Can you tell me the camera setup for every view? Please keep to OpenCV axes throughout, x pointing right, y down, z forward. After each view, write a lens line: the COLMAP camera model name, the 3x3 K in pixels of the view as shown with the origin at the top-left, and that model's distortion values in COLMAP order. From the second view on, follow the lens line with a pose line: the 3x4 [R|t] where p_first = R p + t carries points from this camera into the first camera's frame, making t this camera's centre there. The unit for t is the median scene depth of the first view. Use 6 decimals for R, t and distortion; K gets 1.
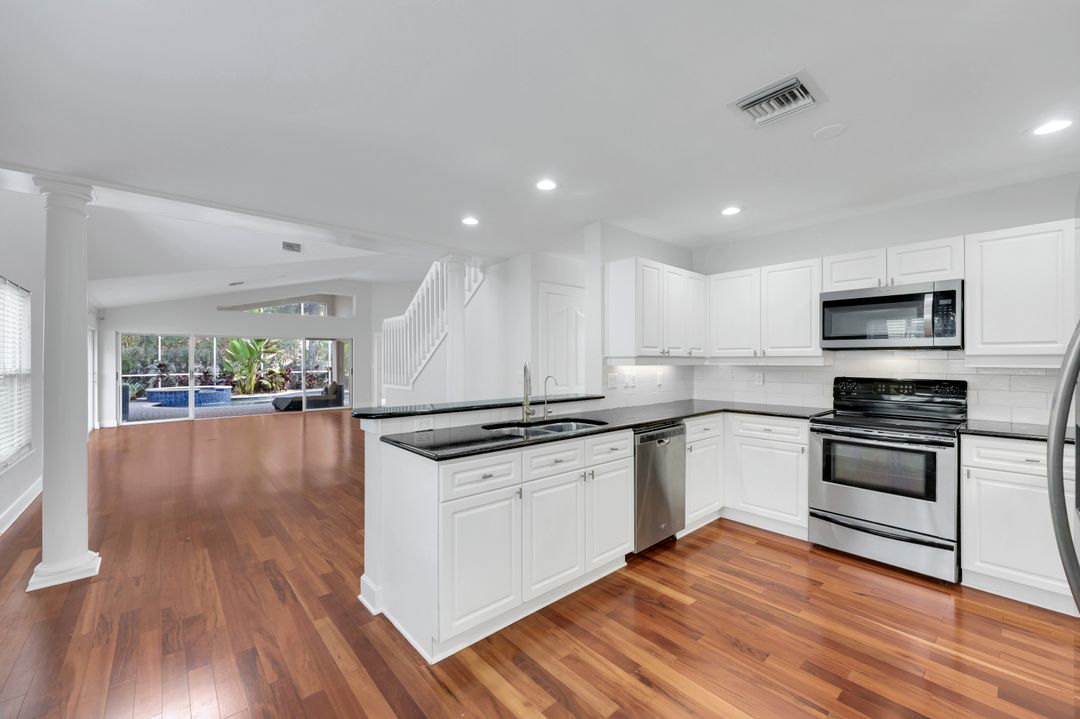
lens RADIAL K [[433.5, 0, 539.9], [0, 433.5, 360.8], [0, 0, 1]] dist [-0.001444, 0.000653]
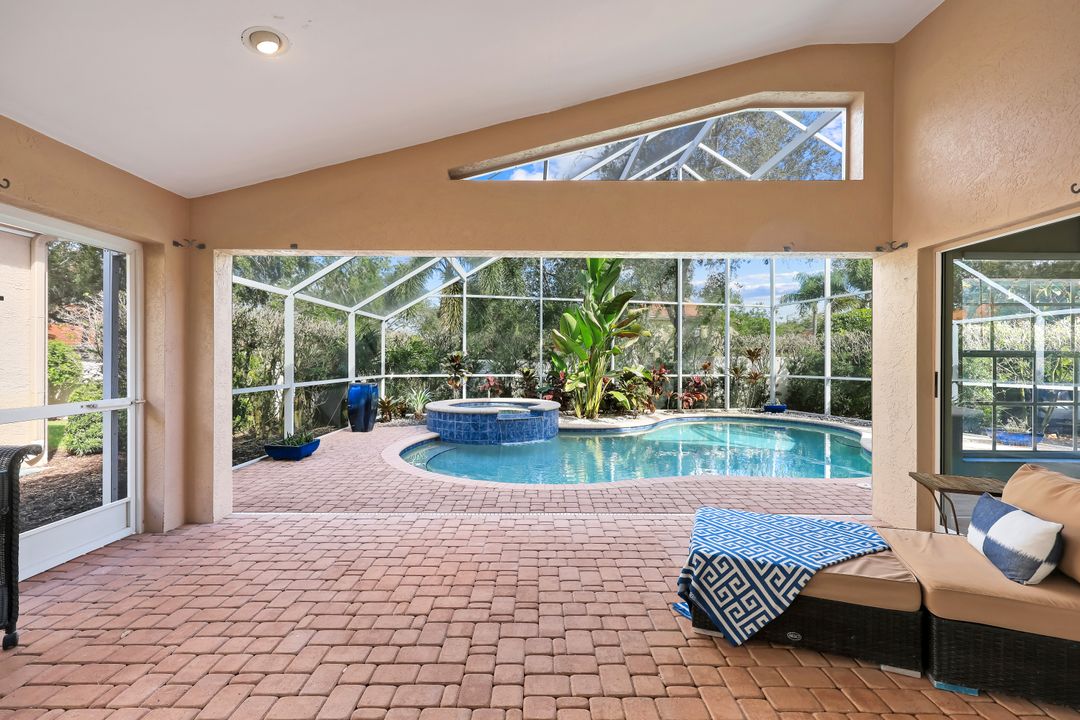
lens RADIAL K [[456.3, 0, 524.7], [0, 456.3, 361.3], [0, 0, 1]] dist [-0.004427, -0.000806]
pose [[0.726211, 0.007366, -0.687432, -0.702663], [-0.006369, 0.999972, 0.003987, 0.017362], [0.687442, 0.001483, 0.726238, 1.086040]]
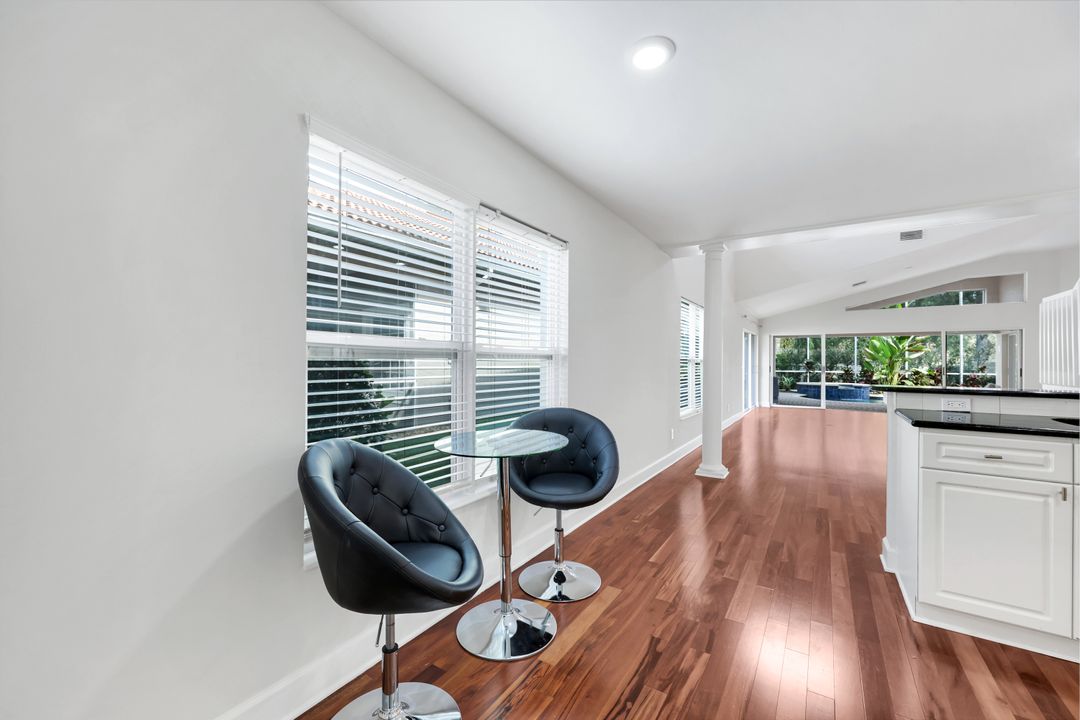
lens RADIAL K [[433.5, 0, 533.3], [0, 433.5, 357.7], [0, 0, 1]] dist [-0.001444, 0.000653]
pose [[0.257162, -0.003048, -0.966363, 0.113490], [-0.009564, 0.999938, -0.005699, 0.016286], [0.966321, 0.010708, 0.257117, -0.036477]]
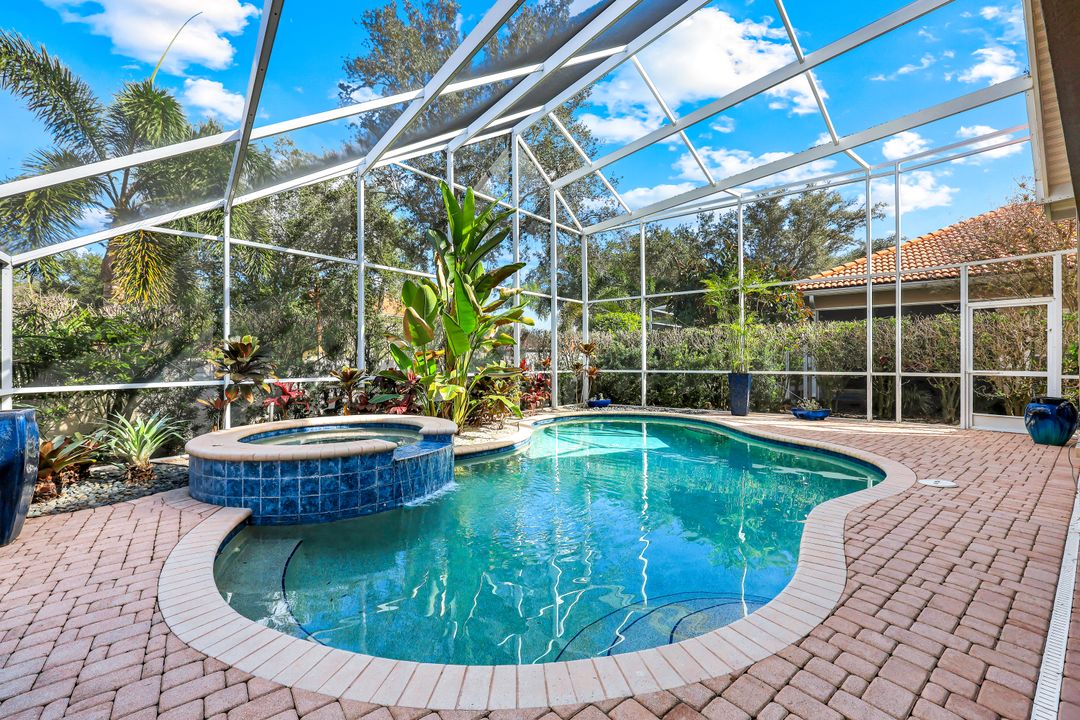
lens RADIAL K [[456.3, 0, 544.4], [0, 456.3, 359.6], [0, 0, 1]] dist [-0.004427, -0.000806]
pose [[0.997975, -0.000948, -0.063596, -1.111334], [0.000813, 0.999997, -0.002152, 0.029060], [0.063598, 0.002096, 0.997973, 1.215090]]
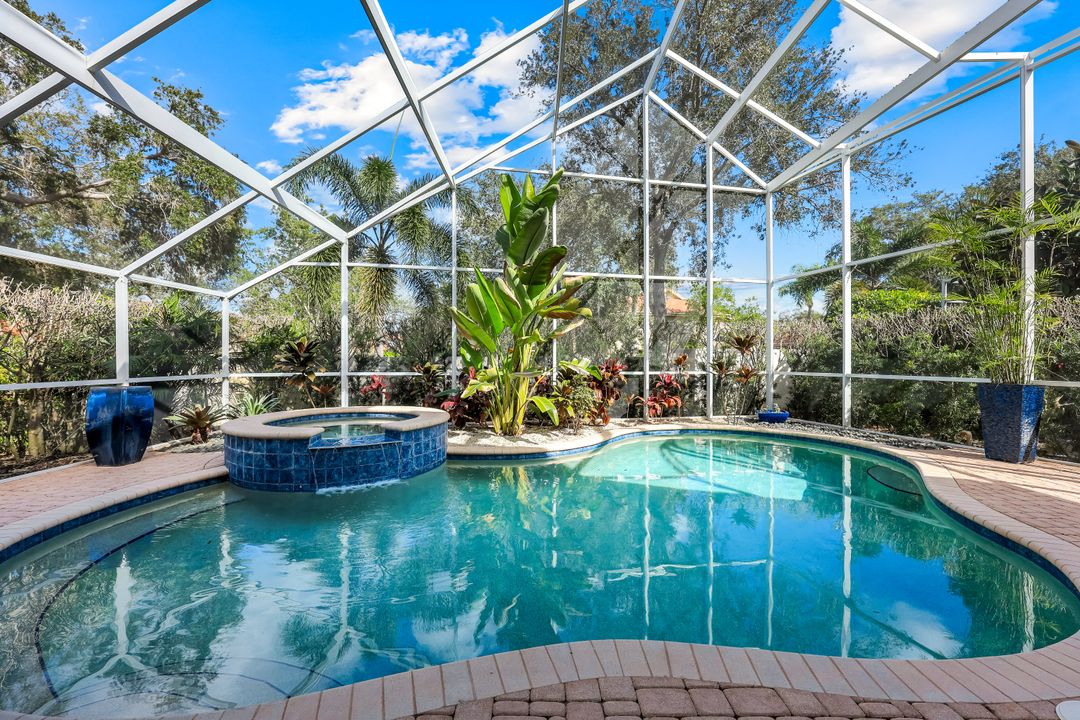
lens RADIAL K [[456.3, 0, 521.0], [0, 456.3, 362.5], [0, 0, 1]] dist [-0.004427, -0.000806]
pose [[0.729196, 0.009328, -0.684242, -0.802204], [-0.002731, 0.999939, 0.010721, 0.027767], [0.684300, -0.005949, 0.729176, 1.434616]]
